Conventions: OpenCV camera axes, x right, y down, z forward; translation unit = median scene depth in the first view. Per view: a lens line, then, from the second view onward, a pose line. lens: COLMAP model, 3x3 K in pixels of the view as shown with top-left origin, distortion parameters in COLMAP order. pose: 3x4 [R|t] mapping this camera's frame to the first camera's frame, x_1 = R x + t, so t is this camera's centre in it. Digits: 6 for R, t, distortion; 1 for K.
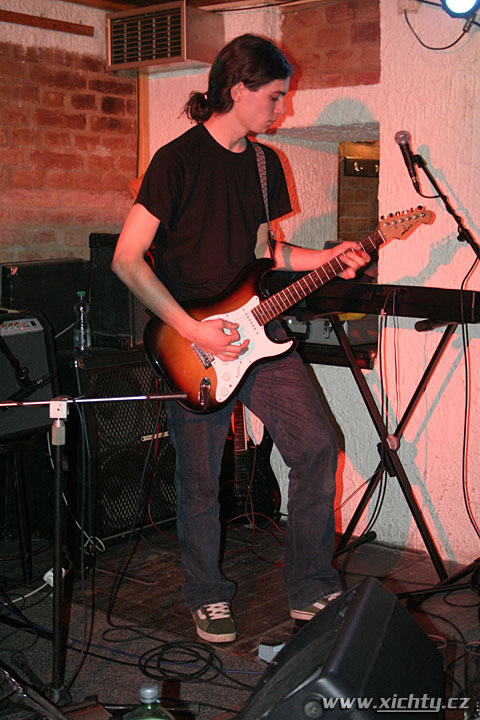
lens RADIAL K [[1135.8, 0, 240.0], [0, 1135.8, 360.0], [0, 0, 1]] dist [-0.009842, 0.163090]
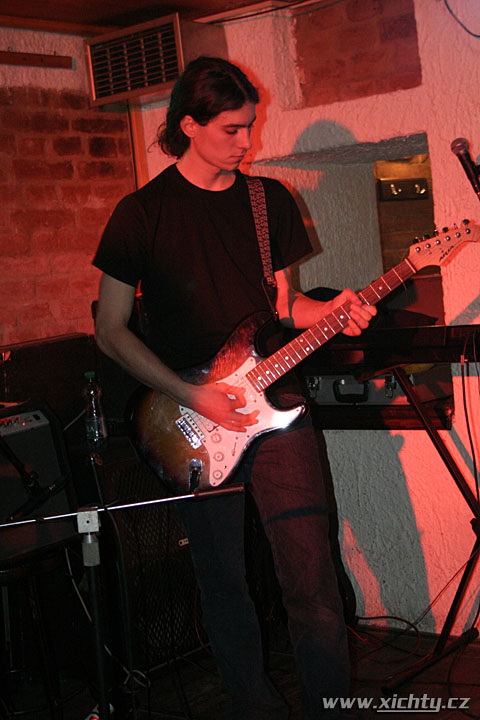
lens RADIAL K [[1328.4, 0, 240.0], [0, 1328.4, 360.0], [0, 0, 1]] dist [0.029343, 0.225772]
pose [[0.994471, -0.104744, -0.007548, -0.021559], [0.104183, 0.993068, -0.054421, -0.004890], [0.013196, 0.053333, 0.998490, 0.034571]]
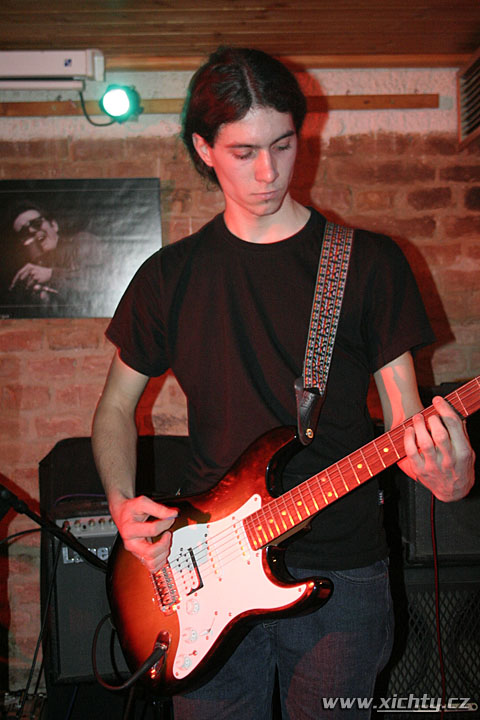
lens RADIAL K [[1020.2, 0, 240.0], [0, 1020.2, 360.0], [0, 0, 1]] dist [0.009671, 0.041659]
pose [[0.699697, -0.041789, -0.713217, 0.240420], [-0.049180, 0.993103, -0.106436, -0.054002], [0.712745, 0.109549, 0.692815, 0.497653]]
